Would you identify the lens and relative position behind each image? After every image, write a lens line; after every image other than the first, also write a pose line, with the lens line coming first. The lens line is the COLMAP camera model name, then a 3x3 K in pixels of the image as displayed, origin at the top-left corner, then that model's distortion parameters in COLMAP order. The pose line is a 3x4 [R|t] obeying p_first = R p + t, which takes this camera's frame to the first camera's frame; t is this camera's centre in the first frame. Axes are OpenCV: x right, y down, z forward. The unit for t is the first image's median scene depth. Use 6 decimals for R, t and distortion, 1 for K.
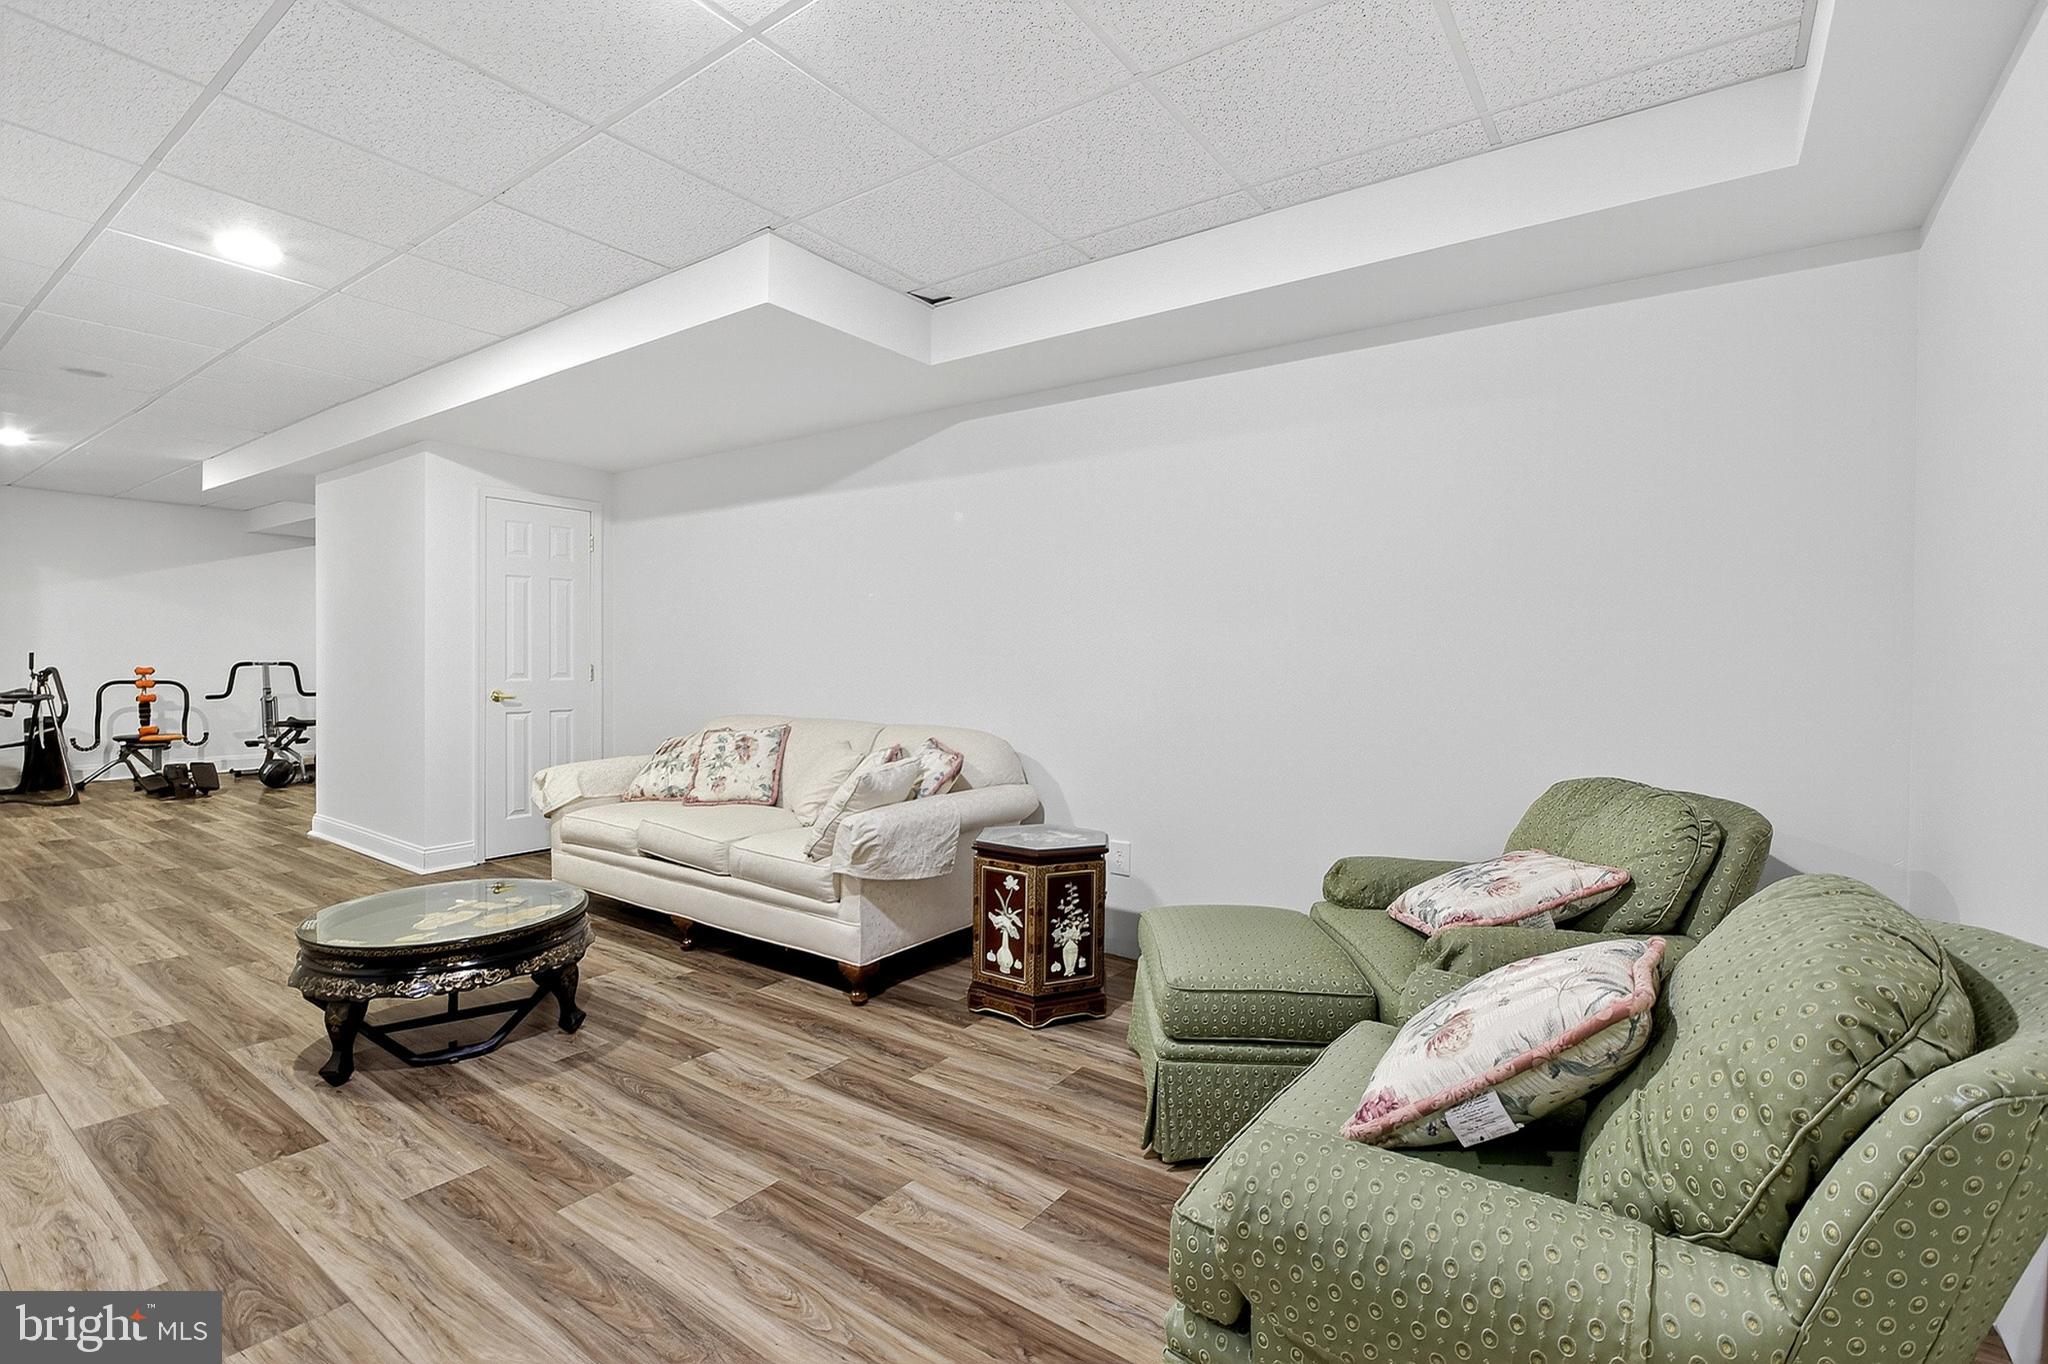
lens RADIAL K [[918.8, 0, 1014.5], [0, 918.8, 674.1], [0, 0, 1]] dist [-0.013345, 0.000043]
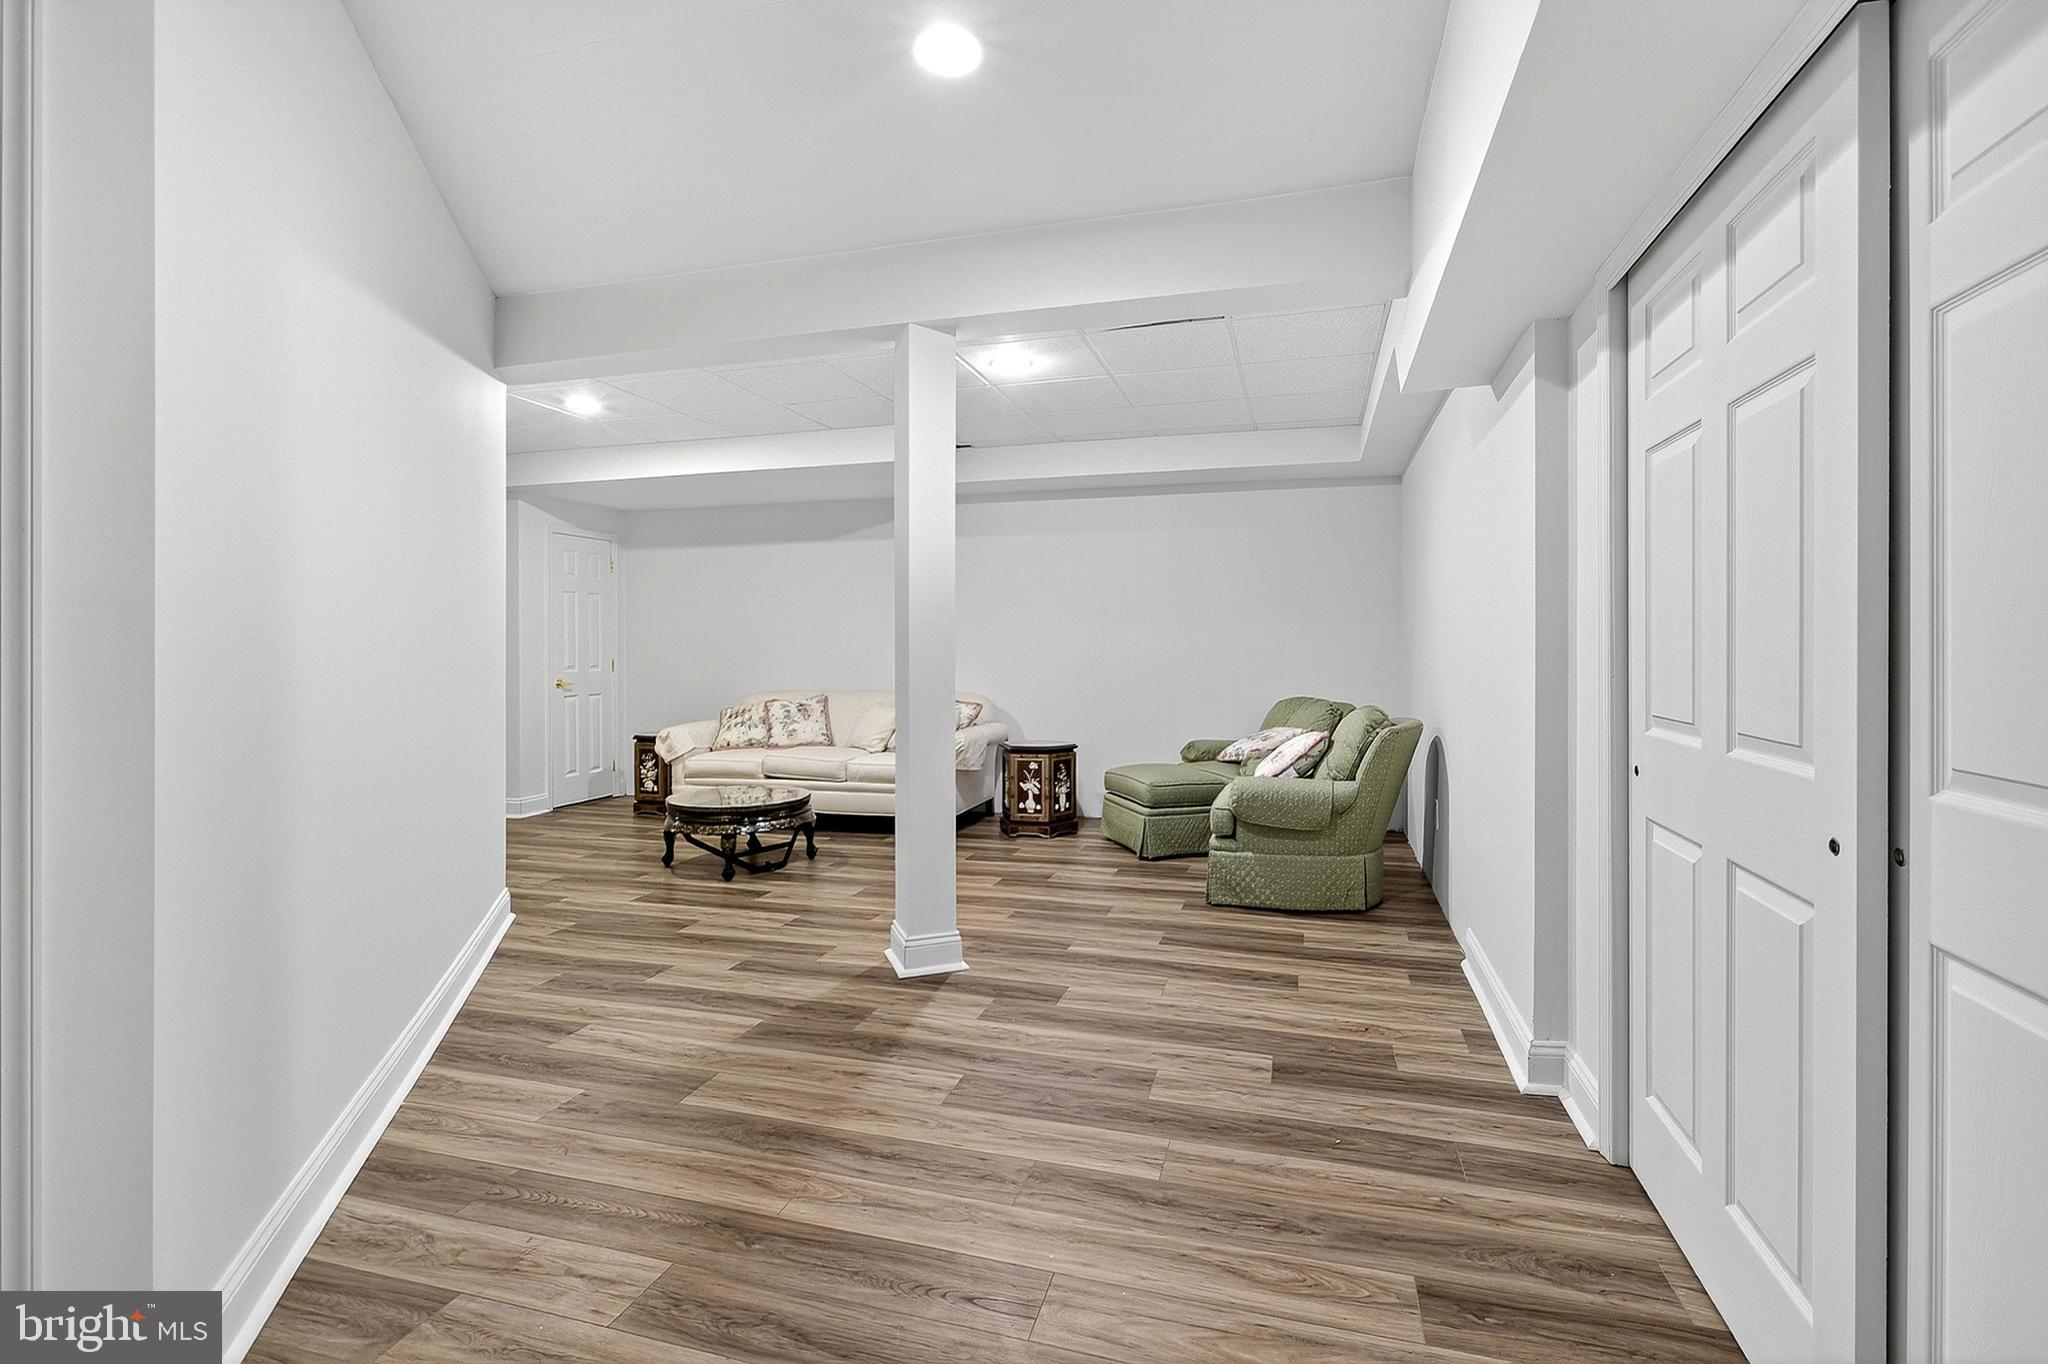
lens RADIAL K [[943.5, 0, 1018.0], [0, 943.5, 661.3], [0, 0, 1]] dist [-0.013304, 0.000062]
pose [[0.942876, -0.017934, 0.332661, -0.689472], [0.018243, 0.999831, 0.002192, 0.002518], [-0.332644, 0.004002, 0.943044, -0.863281]]
